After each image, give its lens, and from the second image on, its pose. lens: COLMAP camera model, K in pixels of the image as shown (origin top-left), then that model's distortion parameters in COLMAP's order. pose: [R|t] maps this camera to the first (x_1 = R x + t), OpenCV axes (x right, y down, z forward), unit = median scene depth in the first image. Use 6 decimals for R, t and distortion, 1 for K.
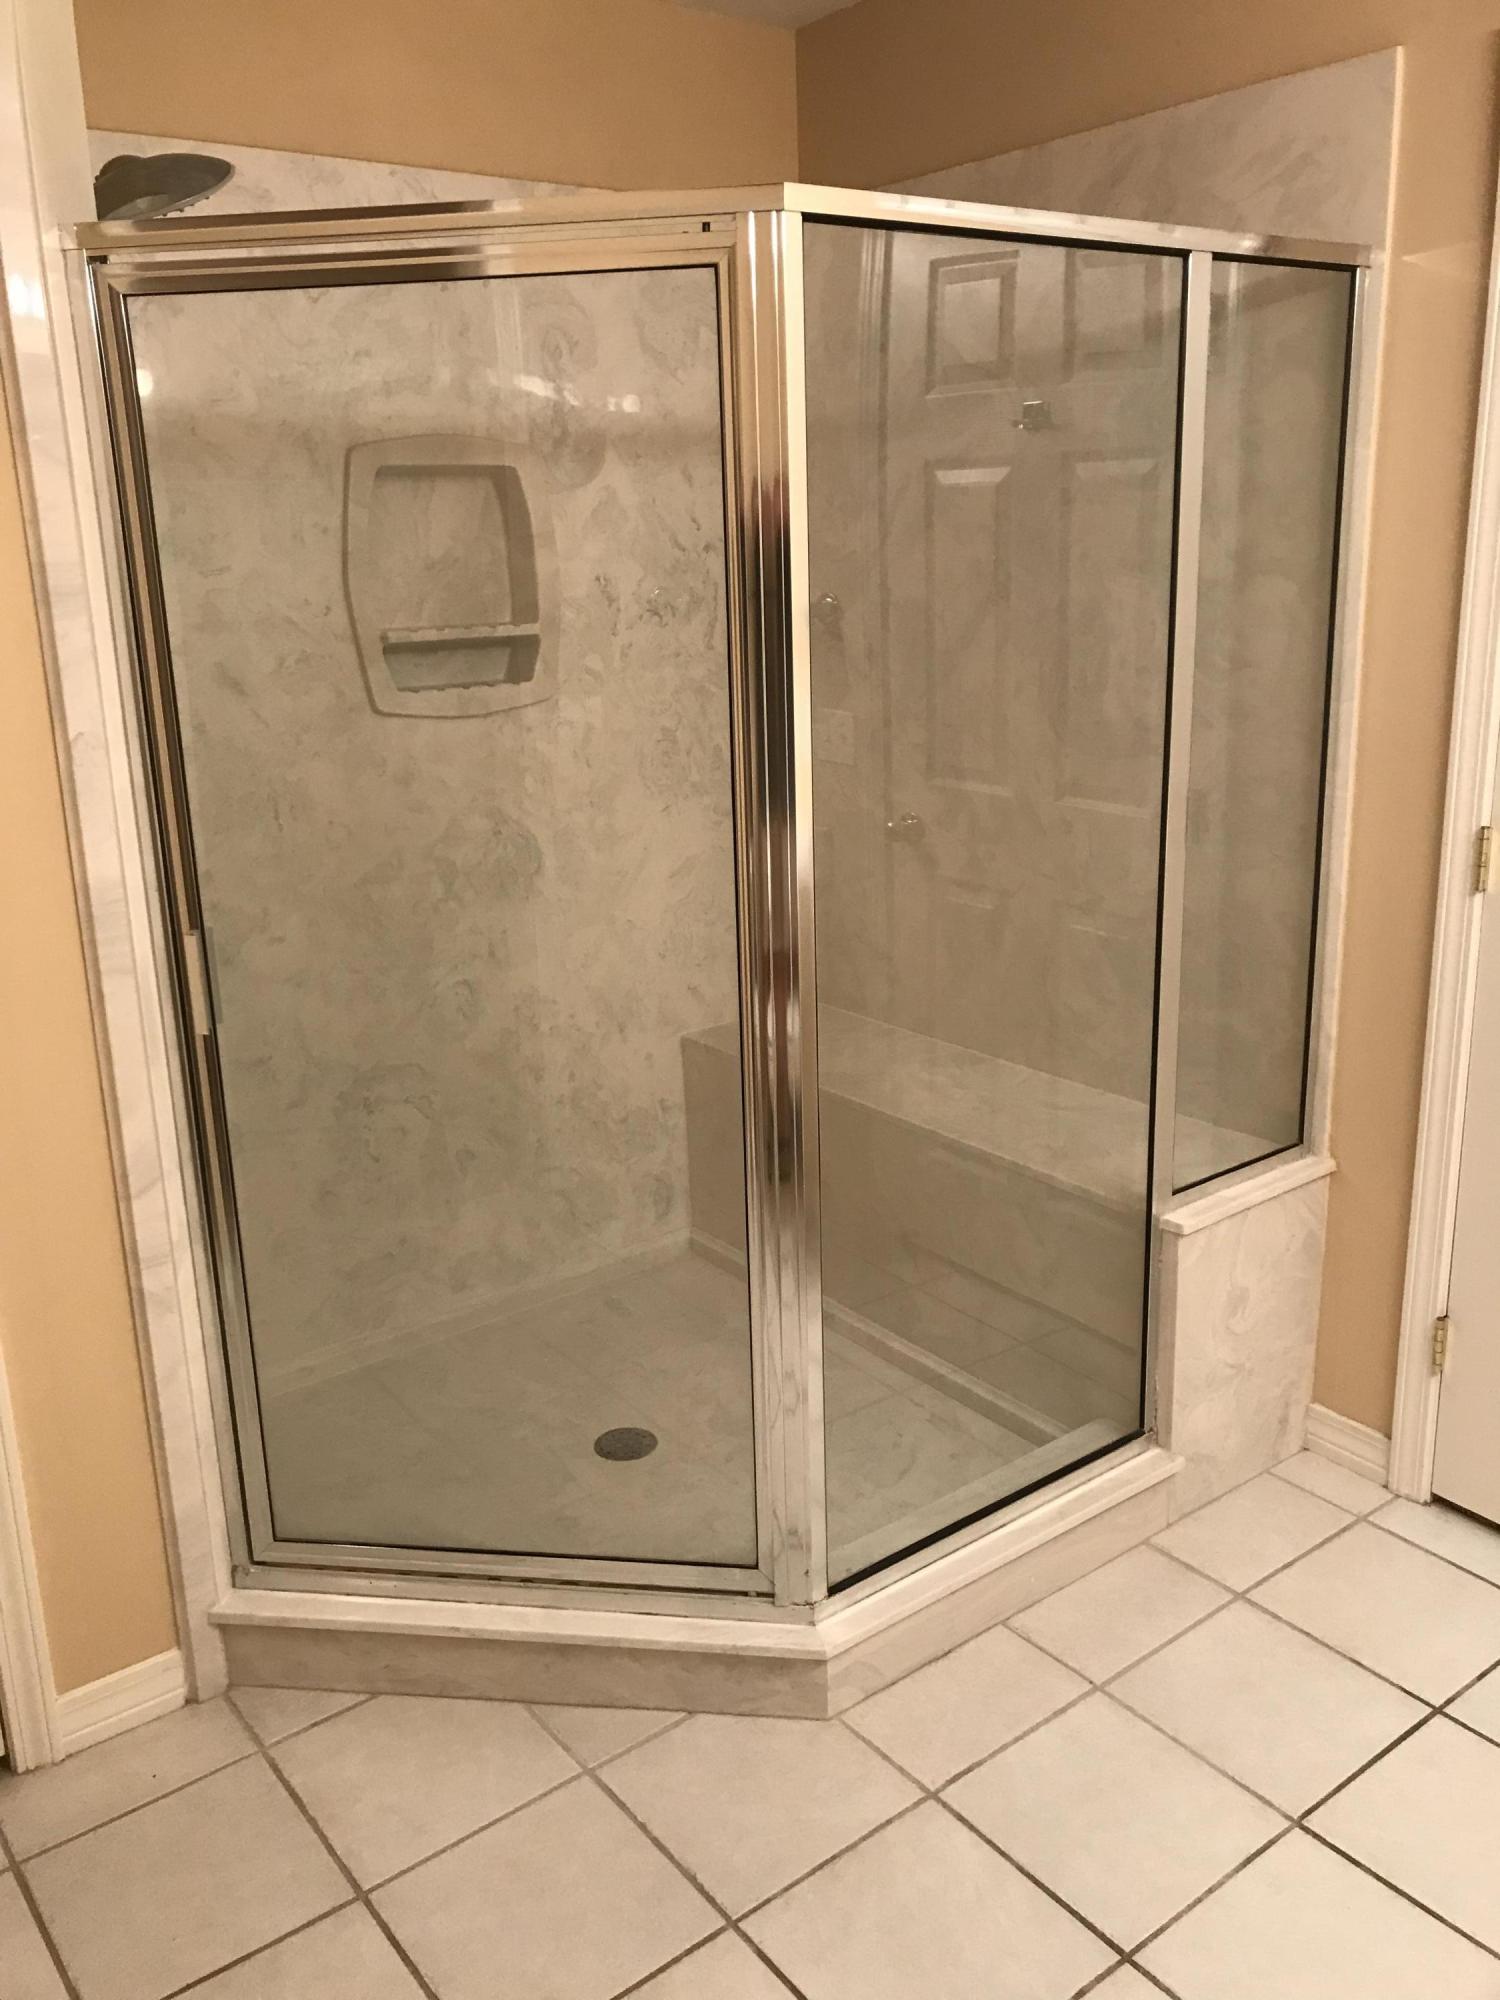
lens RADIAL K [[1655.1, 0, 746.4], [0, 1655.1, 989.4], [0, 0, 1]] dist [0.045396, -0.013979]
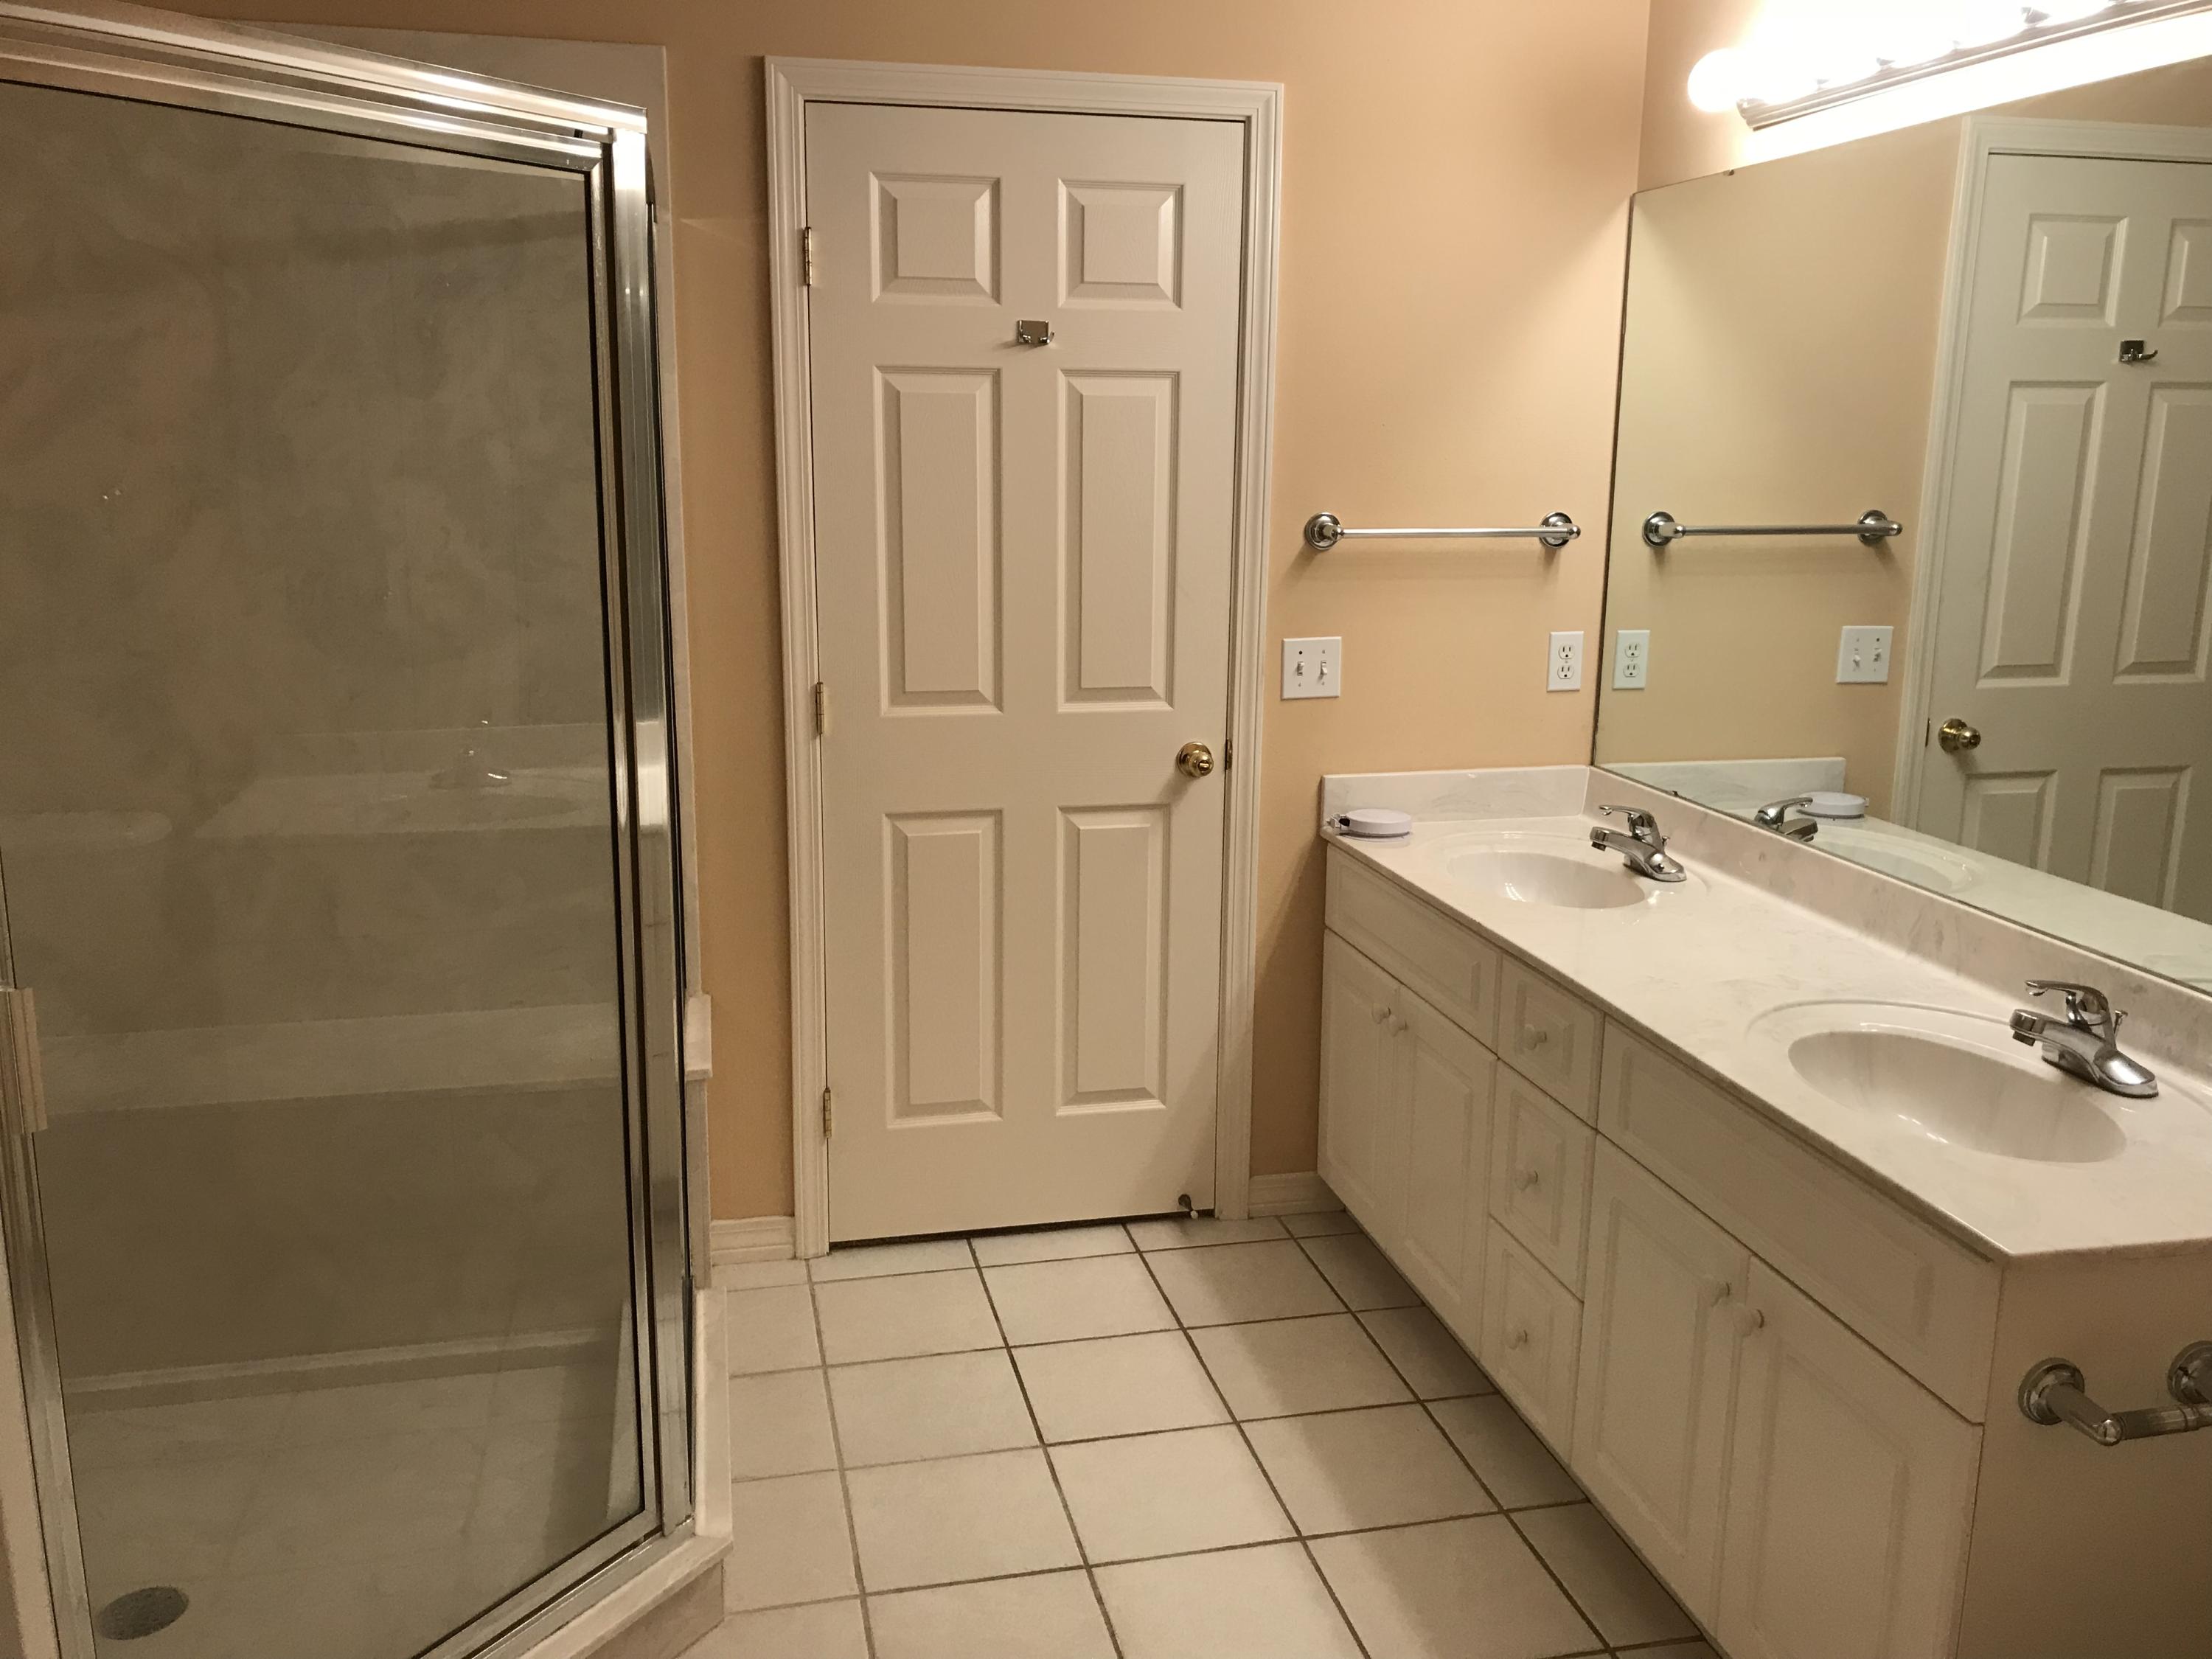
lens RADIAL K [[1830.5, 0, 1105.2], [0, 1830.5, 835.6], [0, 0, 1]] dist [0.045396, -0.013979]
pose [[0.402294, -0.158955, 0.901606, -0.684970], [0.218229, 0.973074, 0.074182, -0.039082], [-0.889121, 0.166913, 0.426151, 0.230092]]
